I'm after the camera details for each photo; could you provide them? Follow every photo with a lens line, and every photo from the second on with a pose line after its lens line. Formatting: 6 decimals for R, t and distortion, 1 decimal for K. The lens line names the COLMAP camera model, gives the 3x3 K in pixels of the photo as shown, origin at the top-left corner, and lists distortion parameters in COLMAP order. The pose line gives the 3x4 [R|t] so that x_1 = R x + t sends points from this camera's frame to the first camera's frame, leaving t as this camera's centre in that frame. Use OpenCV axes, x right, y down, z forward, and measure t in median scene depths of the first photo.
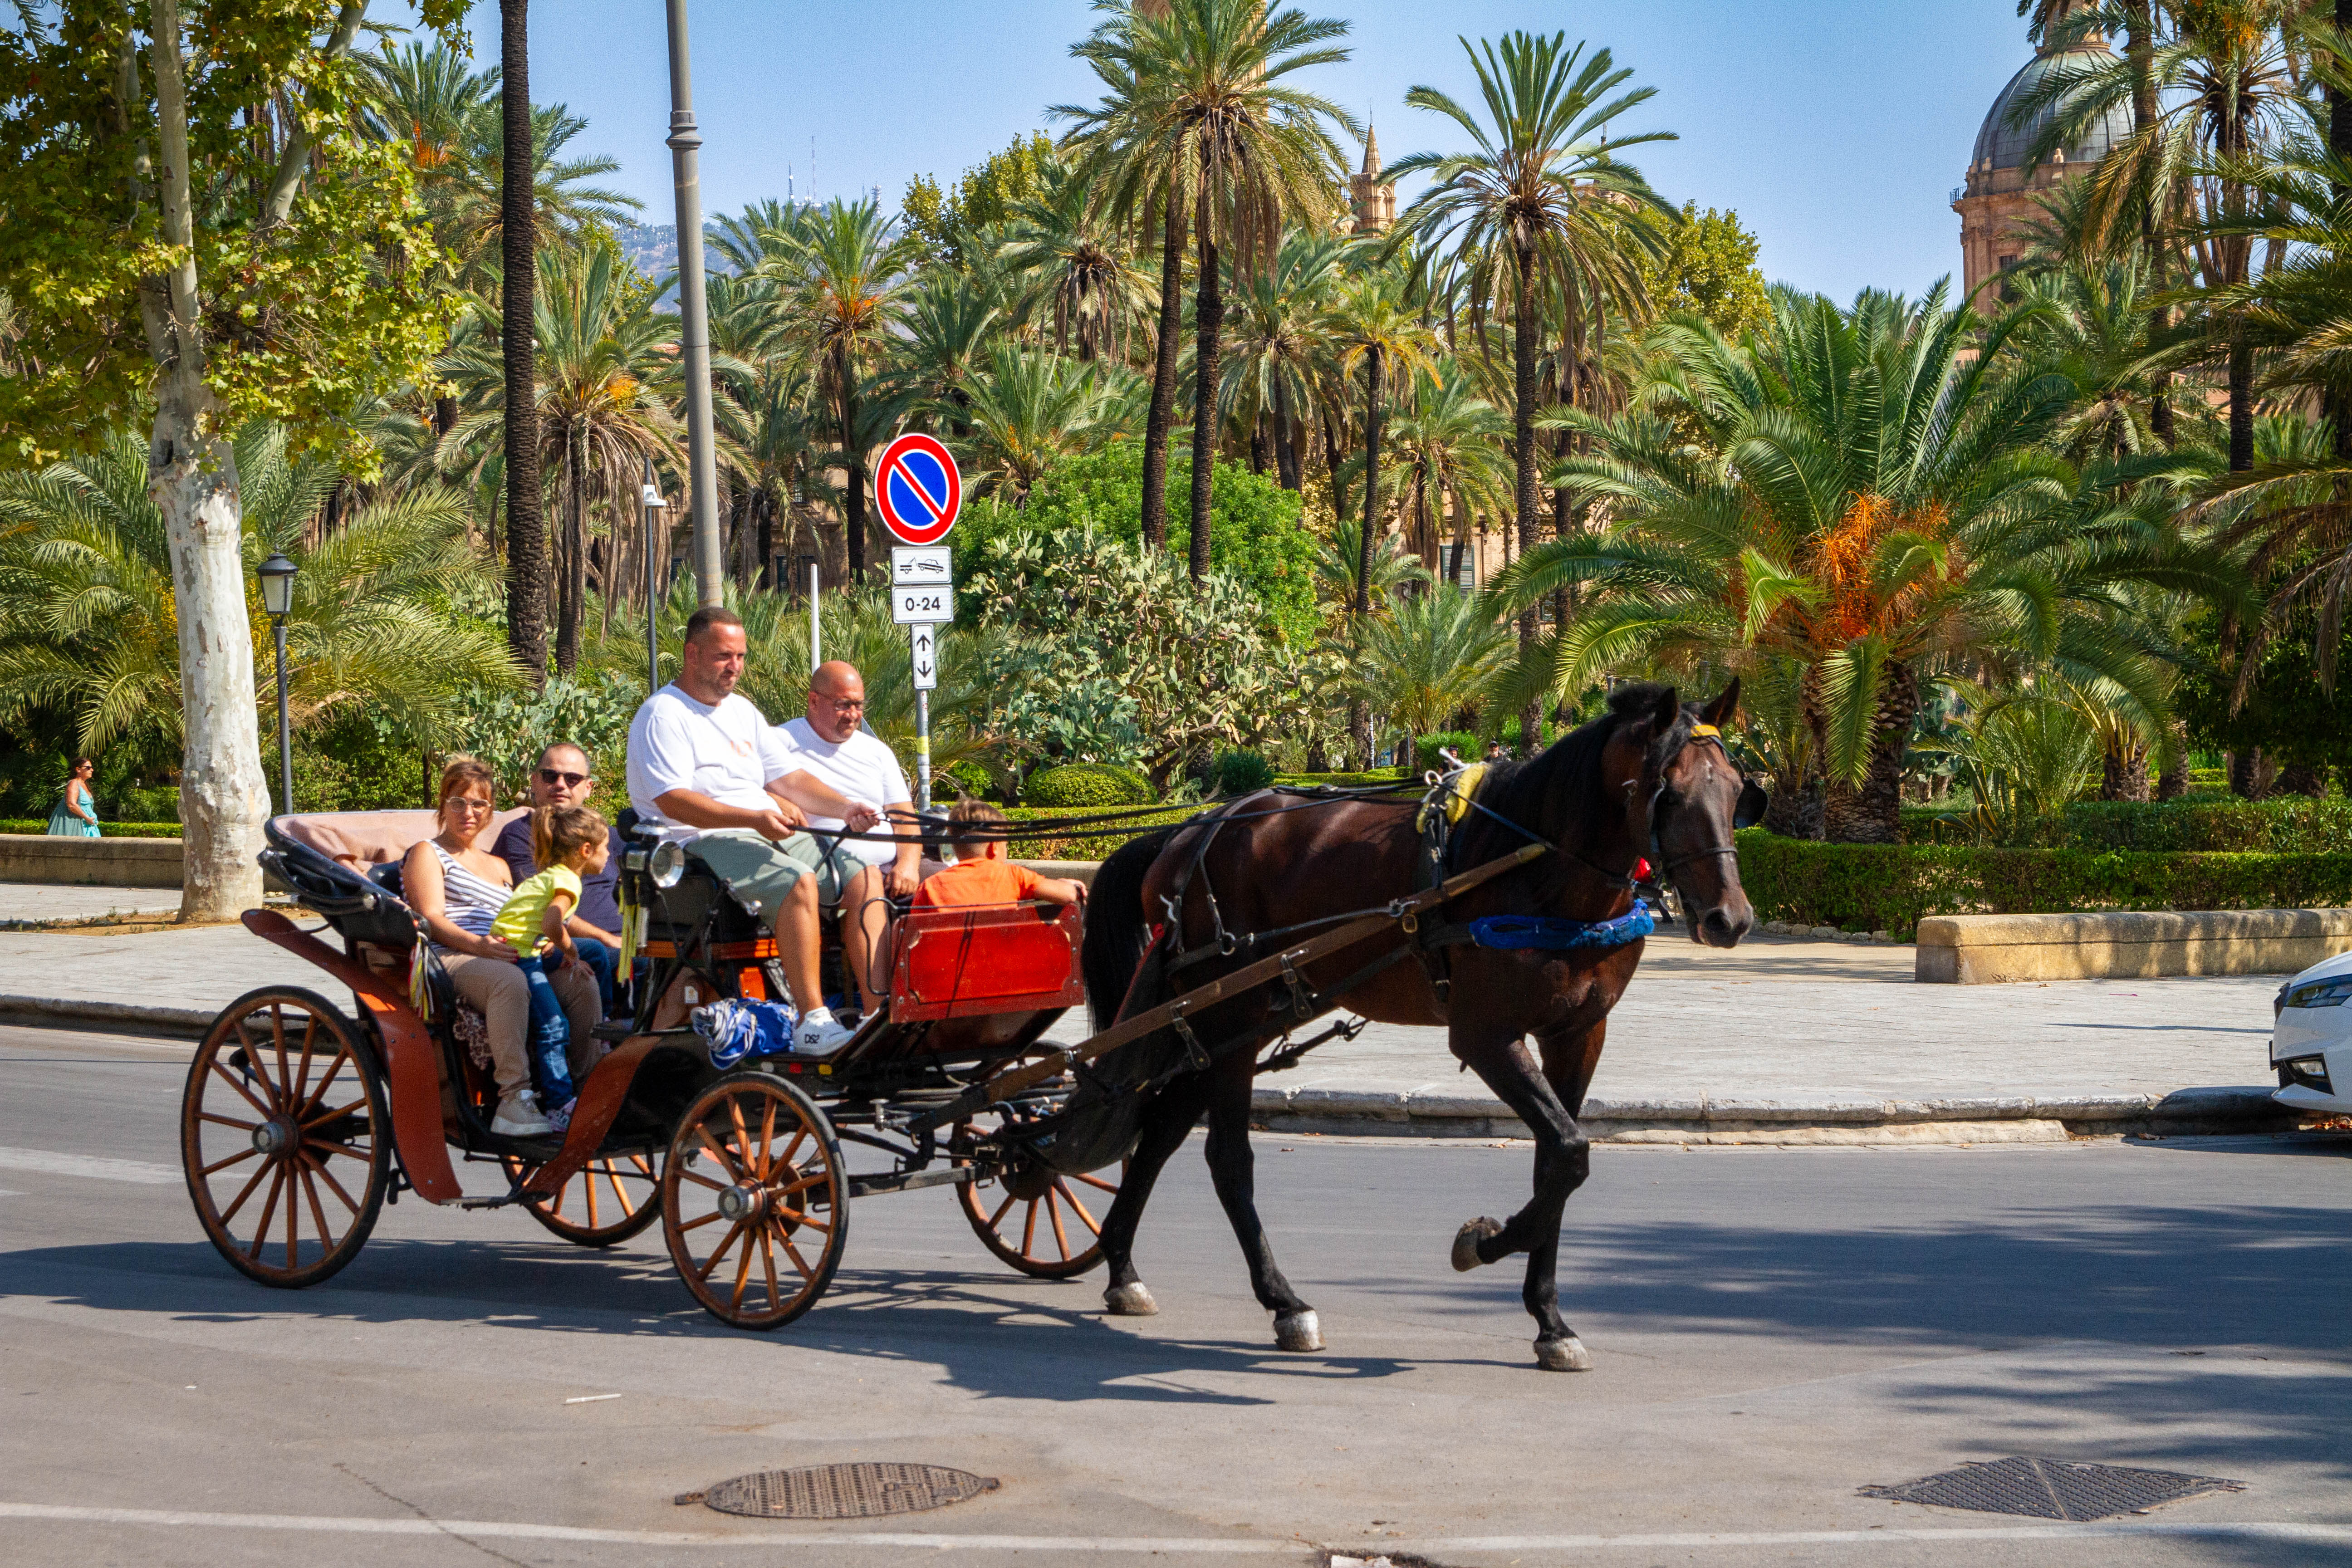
lens RADIAL K [[4996.8, 0, 1137.6], [0, 4996.8, 791.3], [0, 0, 1]] dist [0.170563, 0.000000]
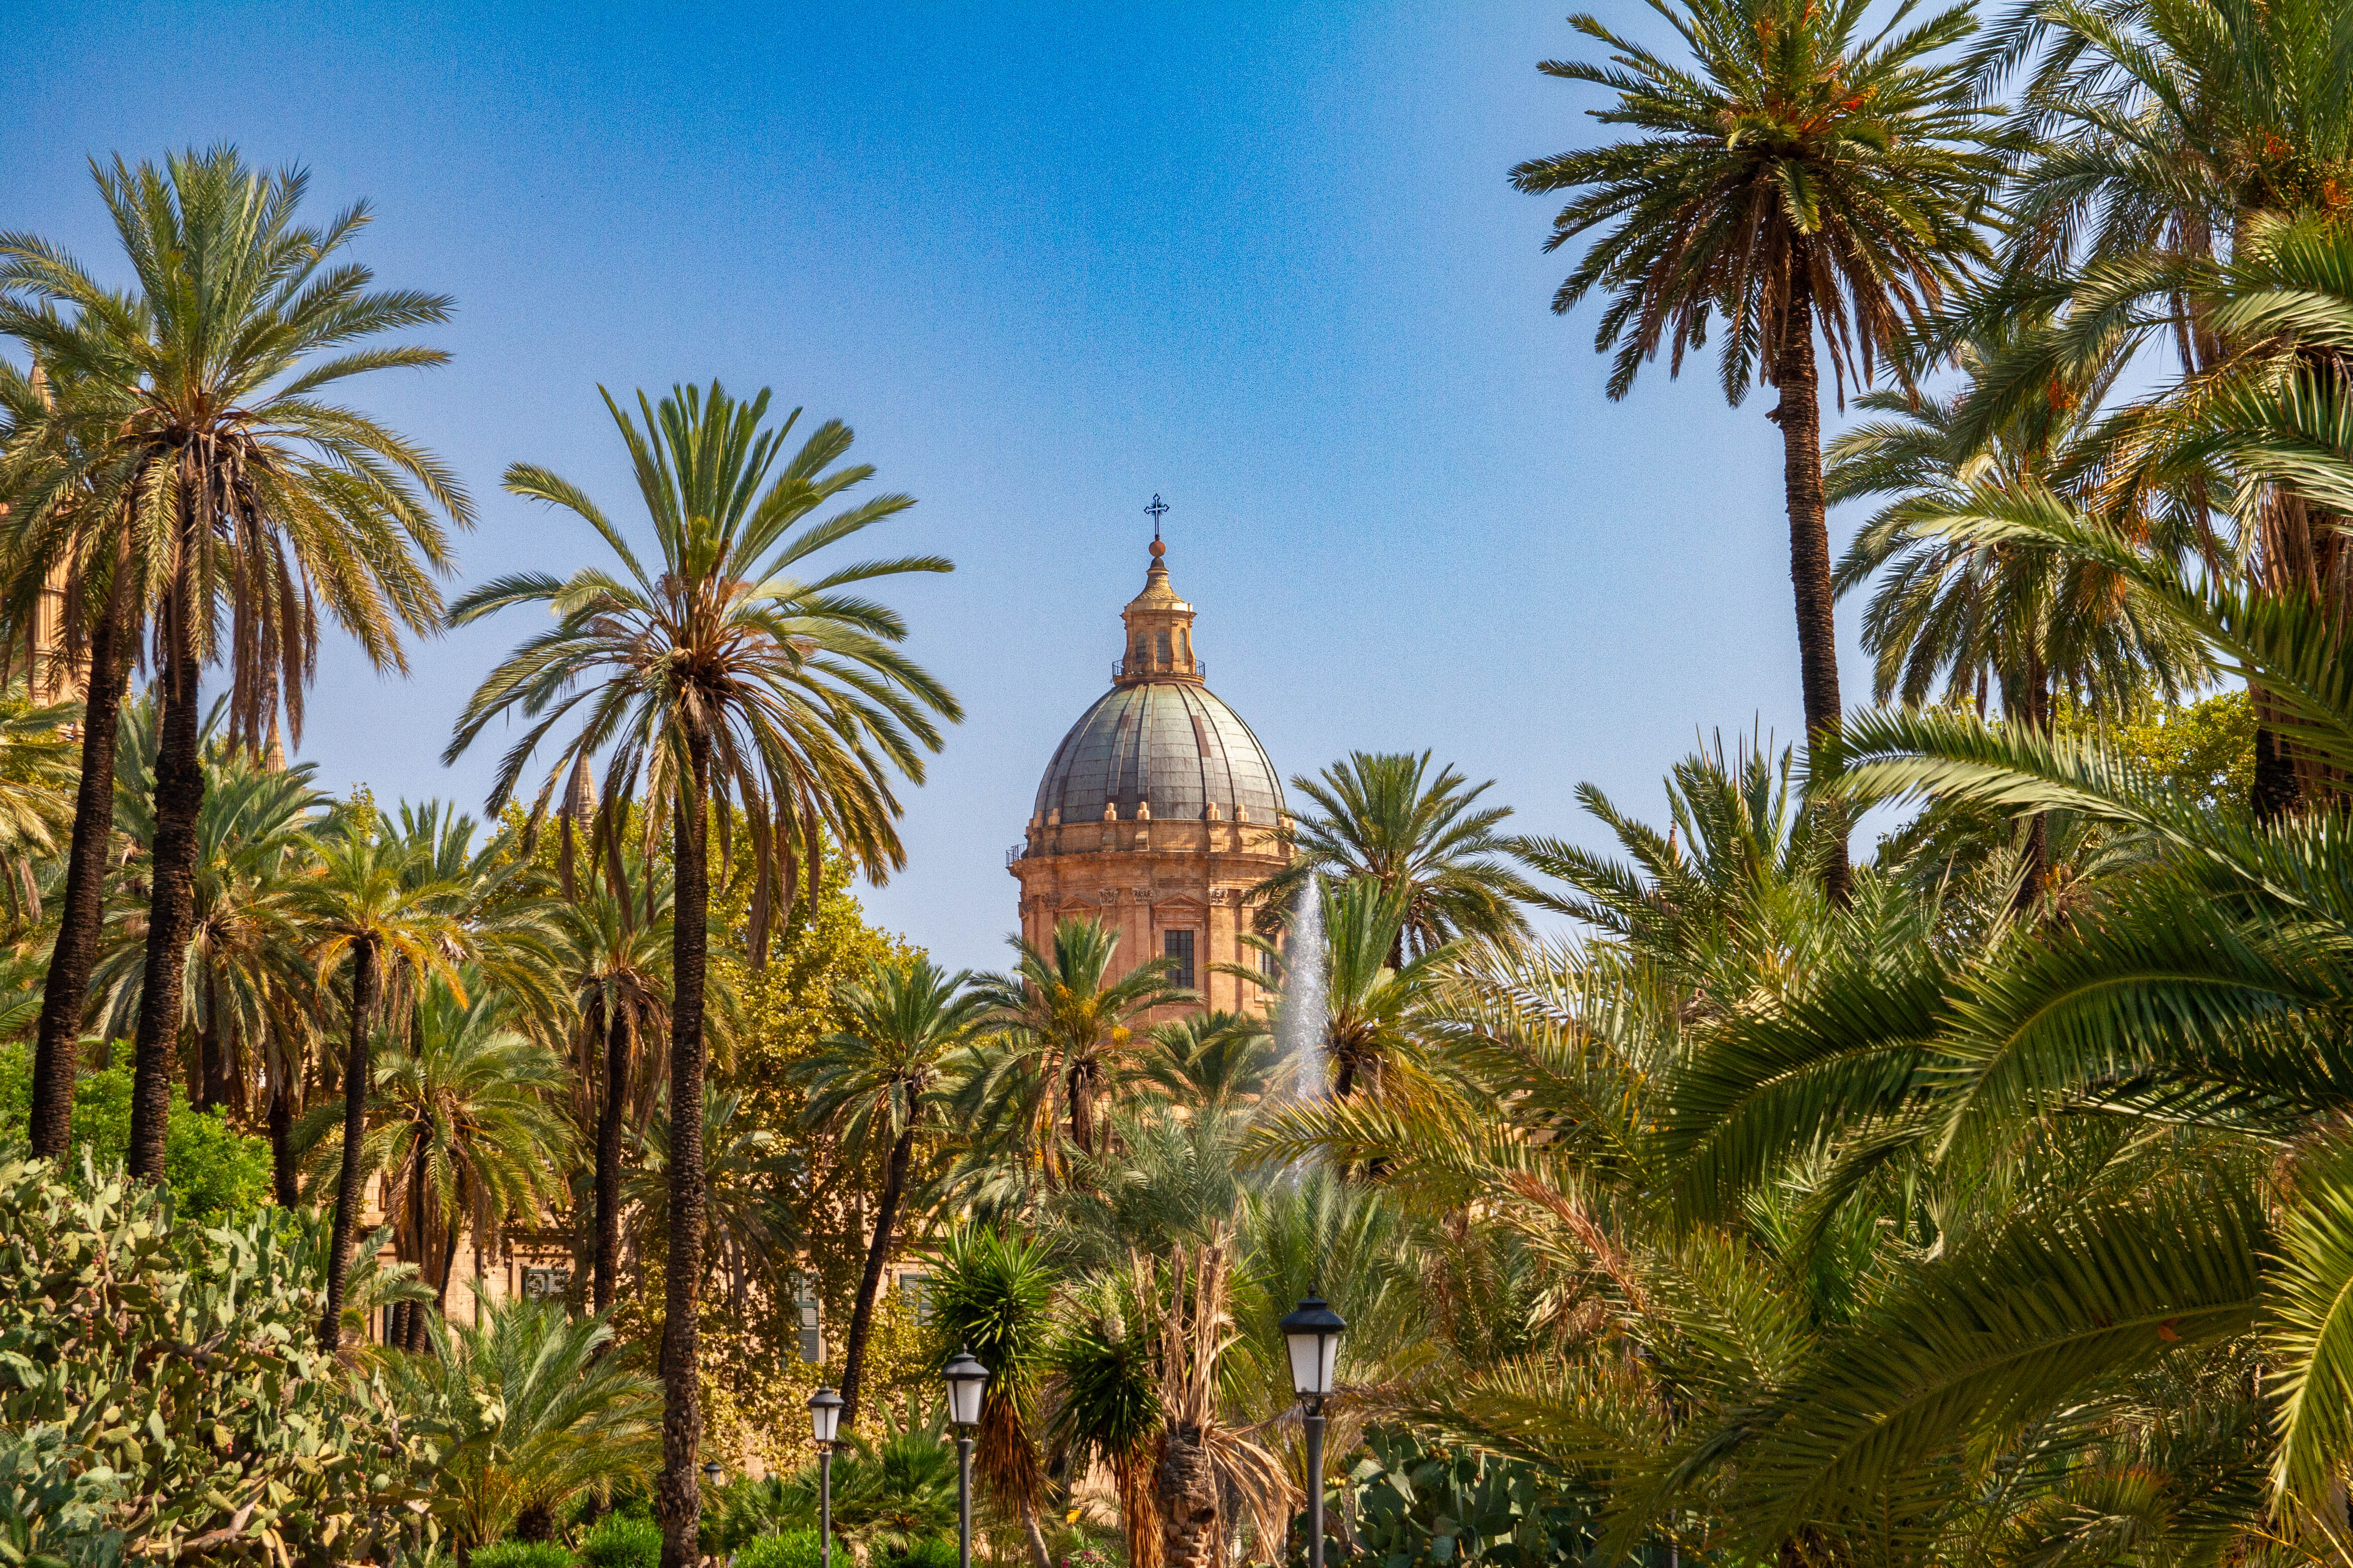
lens RADIAL K [[5558.6, 0, 1198.7], [0, 5558.6, 862.9], [0, 0, 1]] dist [0.177982, 0.000000]
pose [[0.972540, 0.045746, 0.228198, -0.016075], [-0.015521, 0.991058, -0.132525, -0.005446], [-0.232220, 0.125344, 0.964553, 0.342831]]
